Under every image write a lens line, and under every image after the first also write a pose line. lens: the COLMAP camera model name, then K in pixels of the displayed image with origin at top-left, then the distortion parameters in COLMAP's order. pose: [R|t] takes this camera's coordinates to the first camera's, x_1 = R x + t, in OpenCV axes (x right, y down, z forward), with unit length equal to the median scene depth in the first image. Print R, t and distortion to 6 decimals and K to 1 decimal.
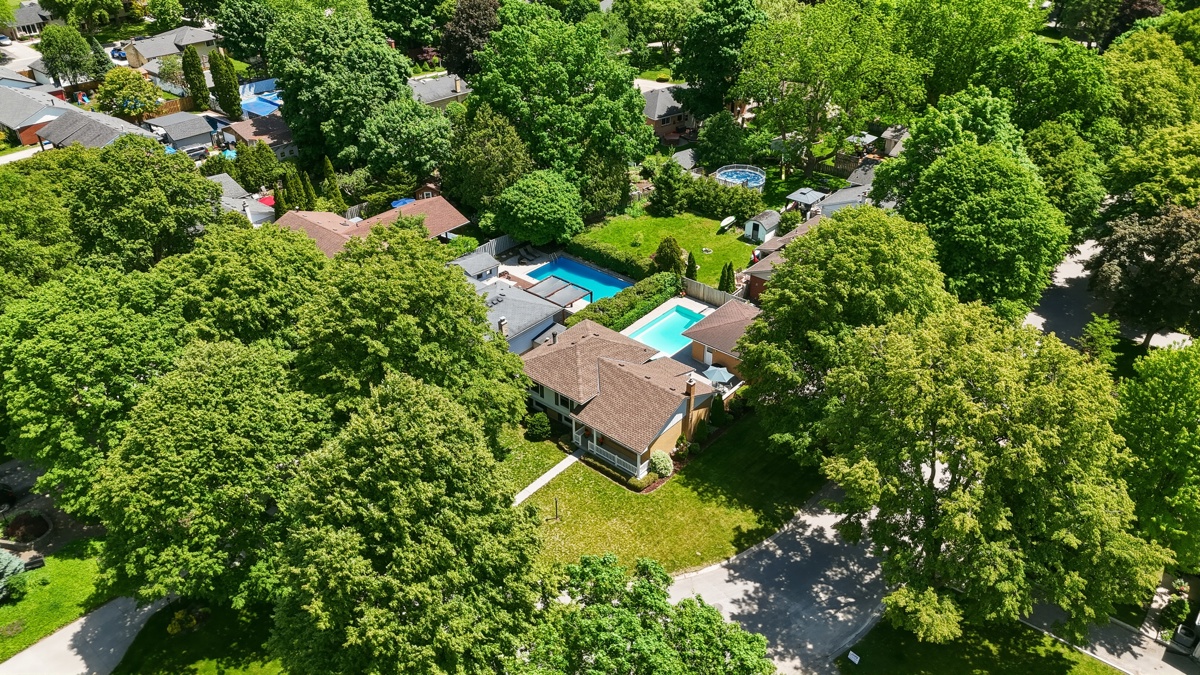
lens RADIAL K [[871.9, 0, 606.0], [0, 871.9, 341.0], [0, 0, 1]] dist [0.094235, -0.097957]
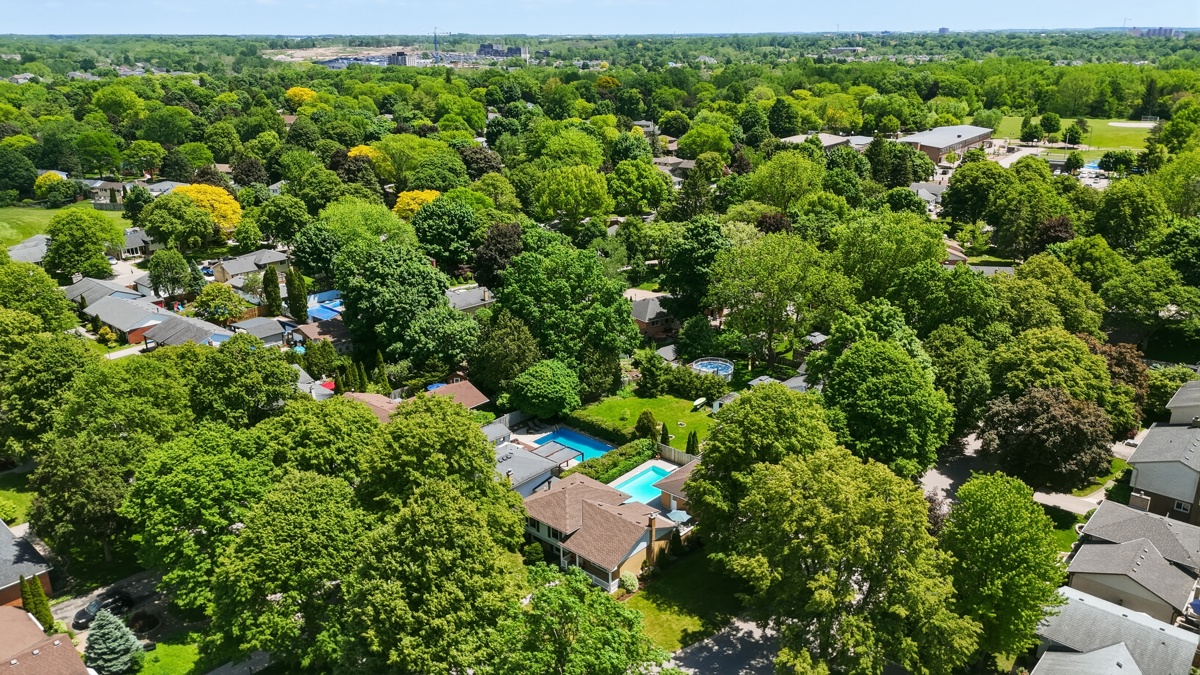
lens RADIAL K [[871.4, 0, 603.8], [0, 871.4, 343.9], [0, 0, 1]] dist [0.100206, -0.132260]
pose [[0.999534, 0.001901, -0.030456, 0.058440], [-0.008611, 0.975070, -0.221732, 0.077478], [0.029275, 0.221891, 0.974632, -0.290695]]
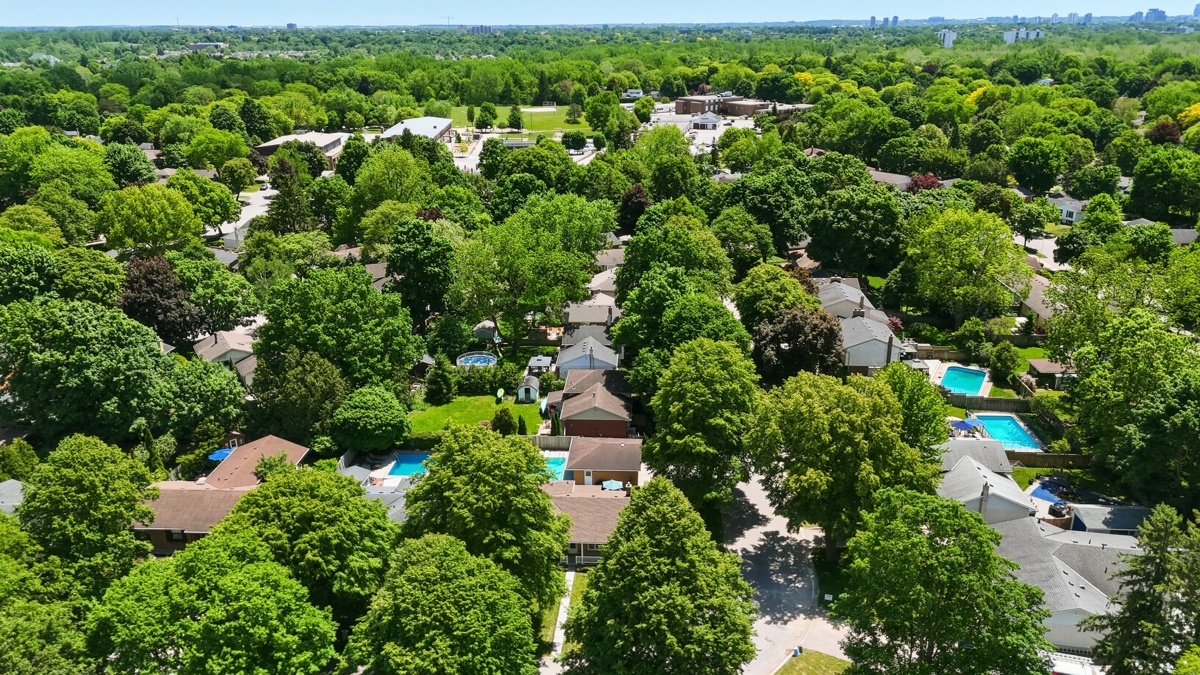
lens RADIAL K [[871.4, 0, 603.8], [0, 871.4, 343.9], [0, 0, 1]] dist [0.100206, -0.132260]
pose [[0.796683, -0.212763, 0.565710, -0.606297], [0.329062, 0.937796, -0.110709, -0.021664], [-0.506966, 0.274353, 0.817139, -0.162628]]
